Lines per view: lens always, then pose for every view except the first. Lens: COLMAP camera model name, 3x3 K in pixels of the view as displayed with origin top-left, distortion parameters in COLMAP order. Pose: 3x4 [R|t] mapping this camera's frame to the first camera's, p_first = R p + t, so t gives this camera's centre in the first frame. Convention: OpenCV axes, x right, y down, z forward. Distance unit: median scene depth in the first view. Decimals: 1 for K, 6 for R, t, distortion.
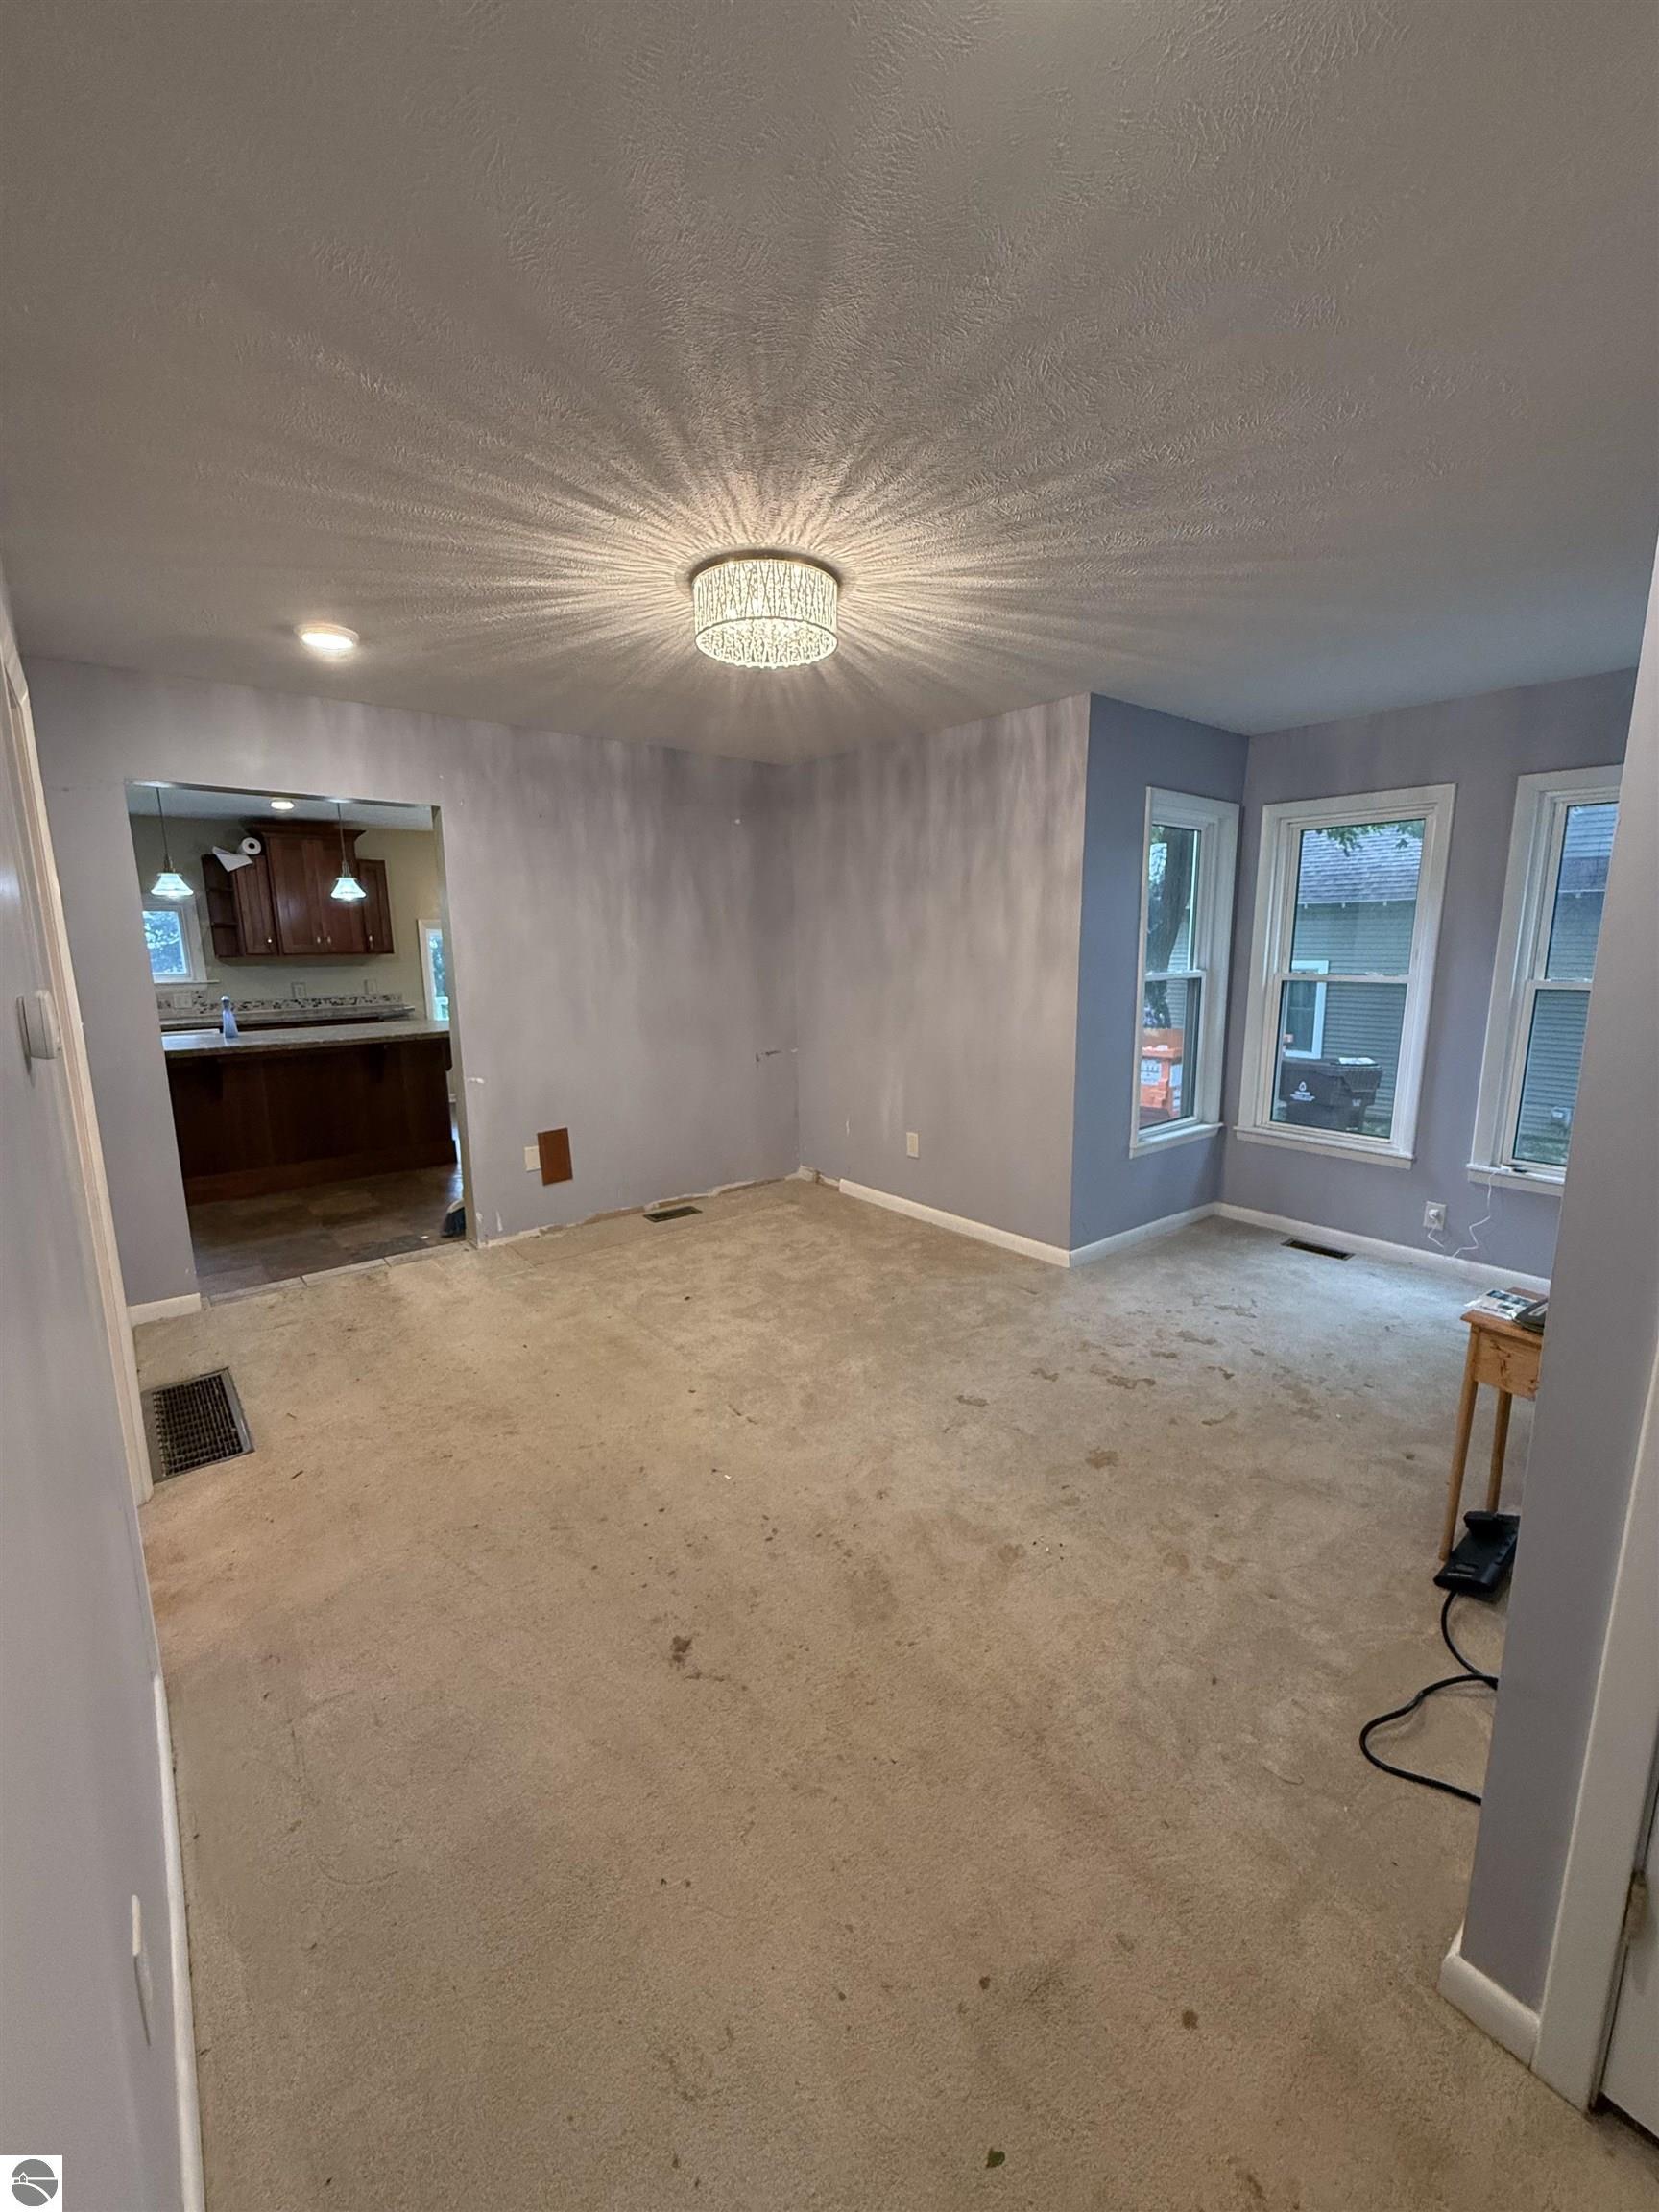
lens RADIAL K [[880.3, 0, 826.1], [0, 880.3, 1100.1], [0, 0, 1]] dist [-0.001059, 0.000007]
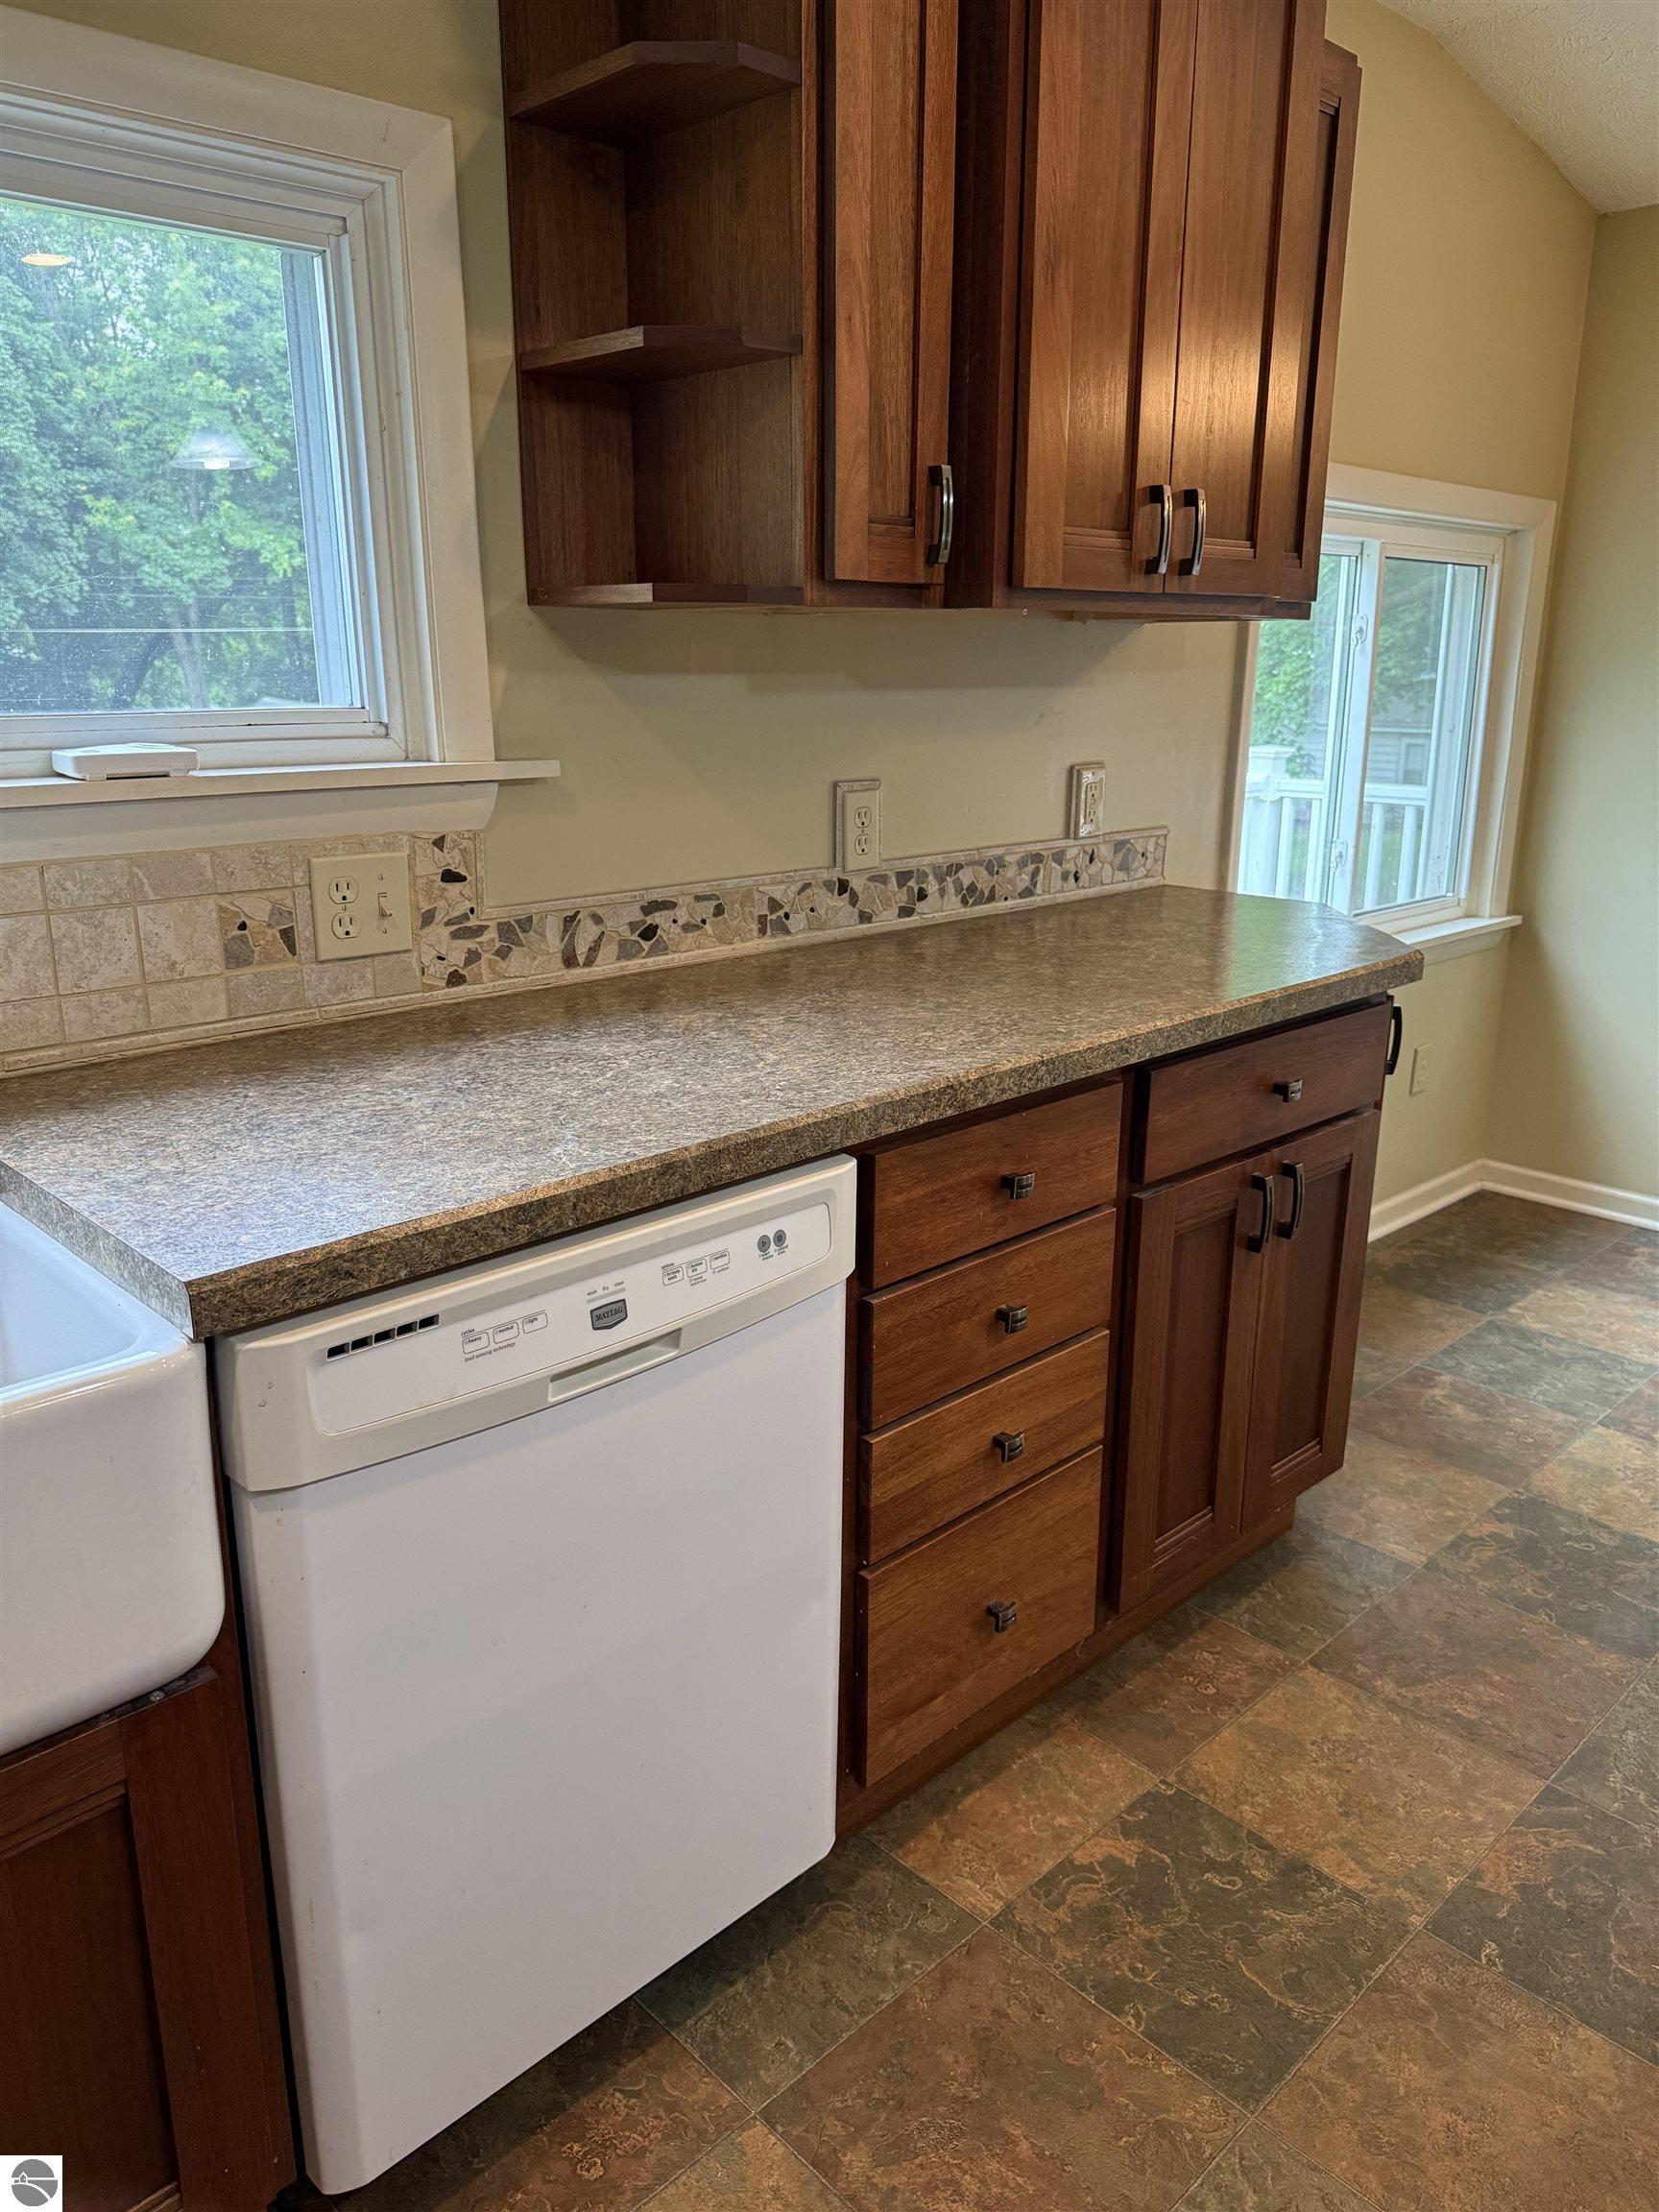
lens RADIAL K [[1558.4, 0, 830.9], [0, 1558.4, 1121.1], [0, 0, 1]] dist [0.005099, -0.002496]
pose [[0.996720, -0.012403, 0.079972, -0.482558], [0.004722, 0.995416, 0.095525, -0.073027], [-0.080790, -0.094834, 0.992209, 0.526098]]
